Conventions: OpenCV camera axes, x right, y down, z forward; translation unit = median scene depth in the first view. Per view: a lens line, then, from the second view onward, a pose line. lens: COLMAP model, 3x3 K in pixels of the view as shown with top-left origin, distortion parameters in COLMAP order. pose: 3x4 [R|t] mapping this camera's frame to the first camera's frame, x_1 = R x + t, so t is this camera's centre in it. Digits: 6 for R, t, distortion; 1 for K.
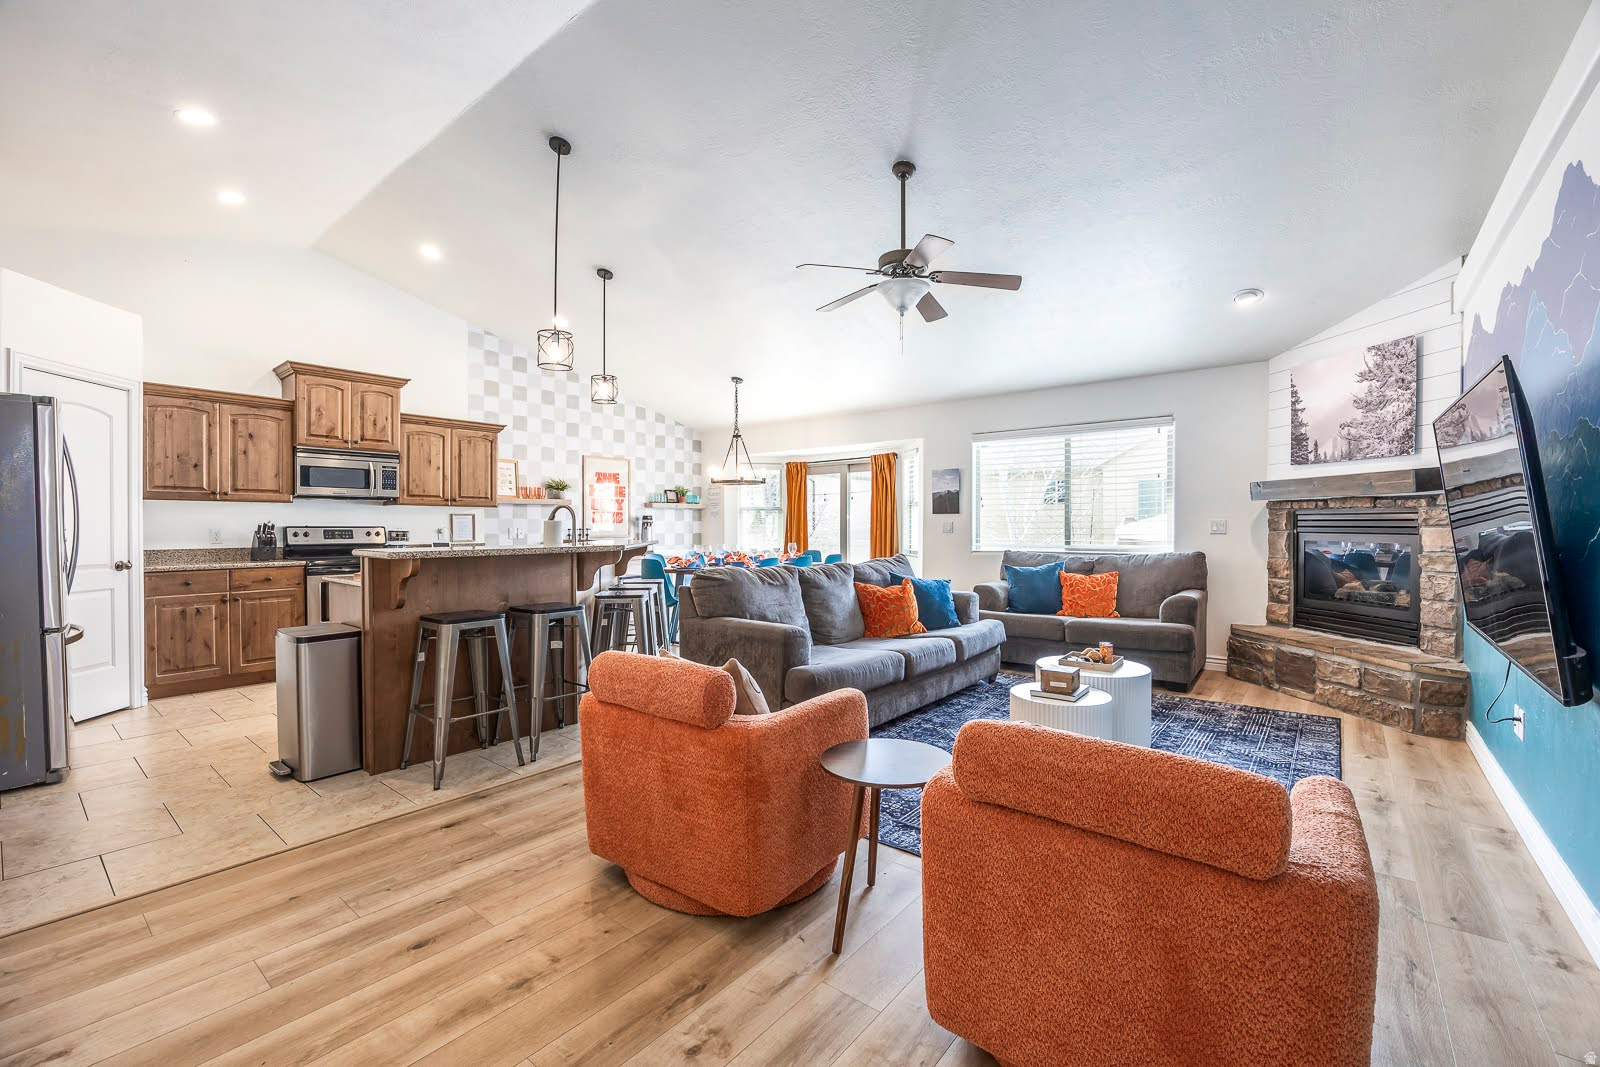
lens RADIAL K [[672.7, 0, 794.2], [0, 672.7, 529.3], [0, 0, 1]] dist [-0.003823, -0.000500]
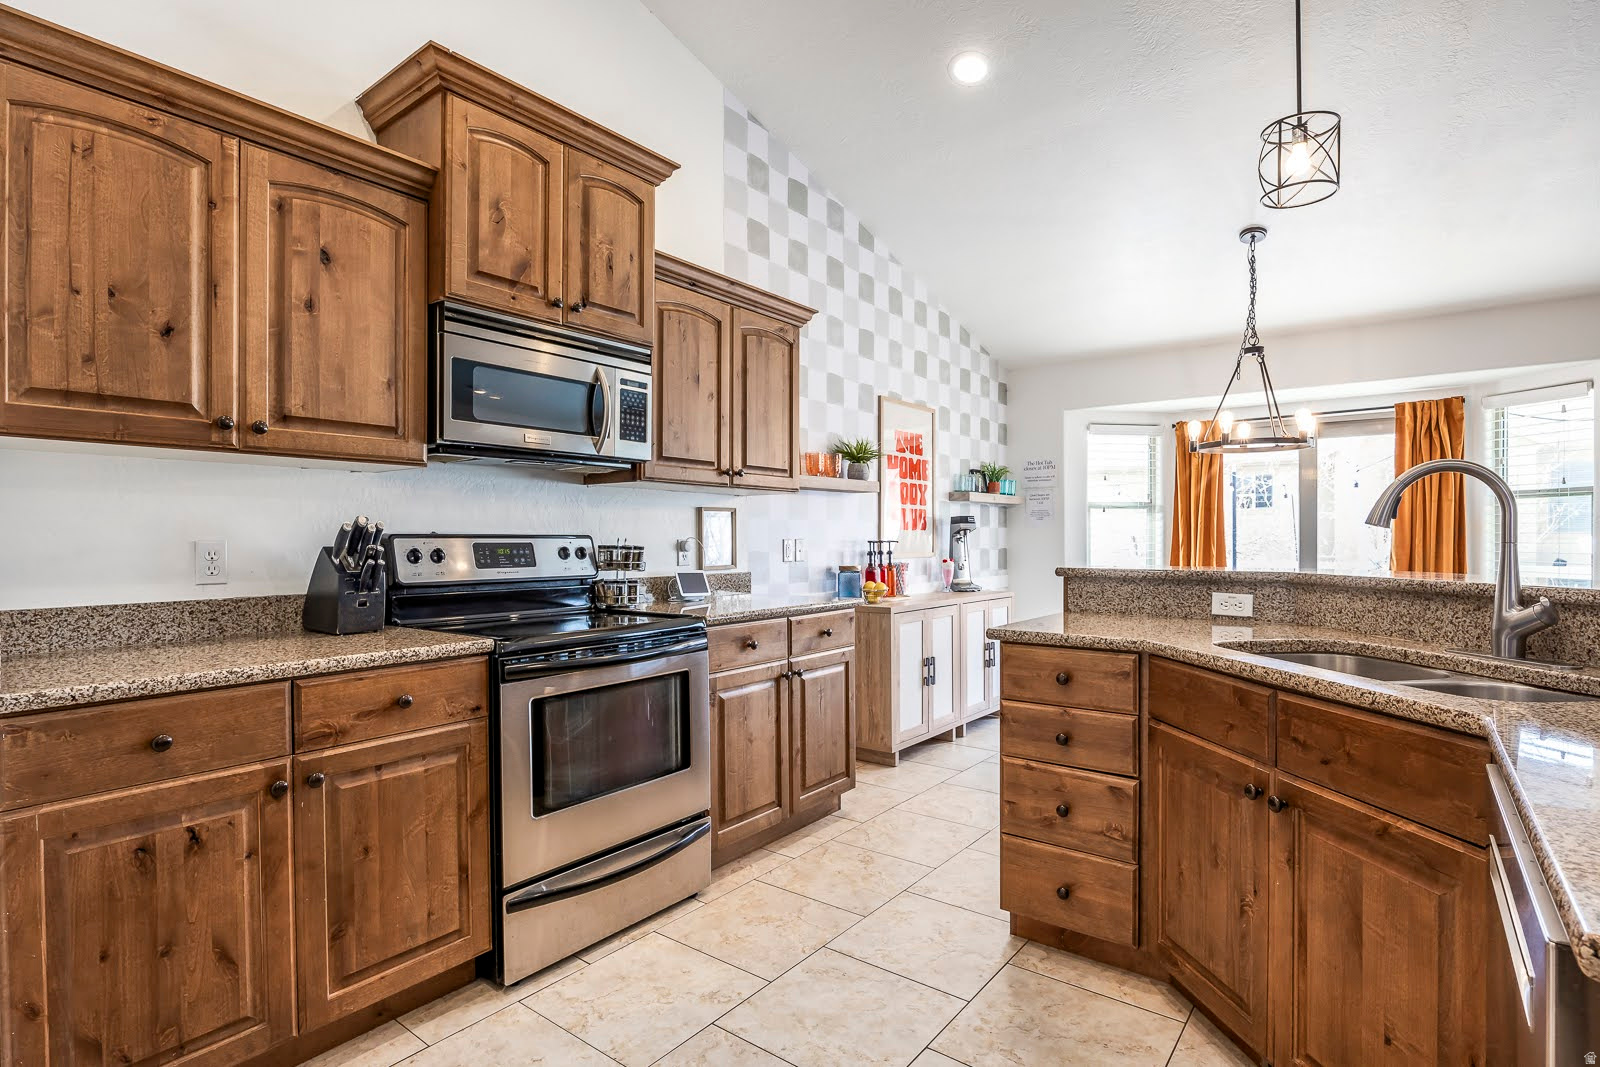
lens RADIAL K [[795.6, 0, 804.4], [0, 795.6, 540.3], [0, 0, 1]] dist [-0.011830, -0.000687]
pose [[0.999138, 0.000165, 0.041511, -0.555017], [-0.000126, 1.000000, -0.000930, -0.000580], [-0.041511, 0.000924, 0.999138, 0.566446]]
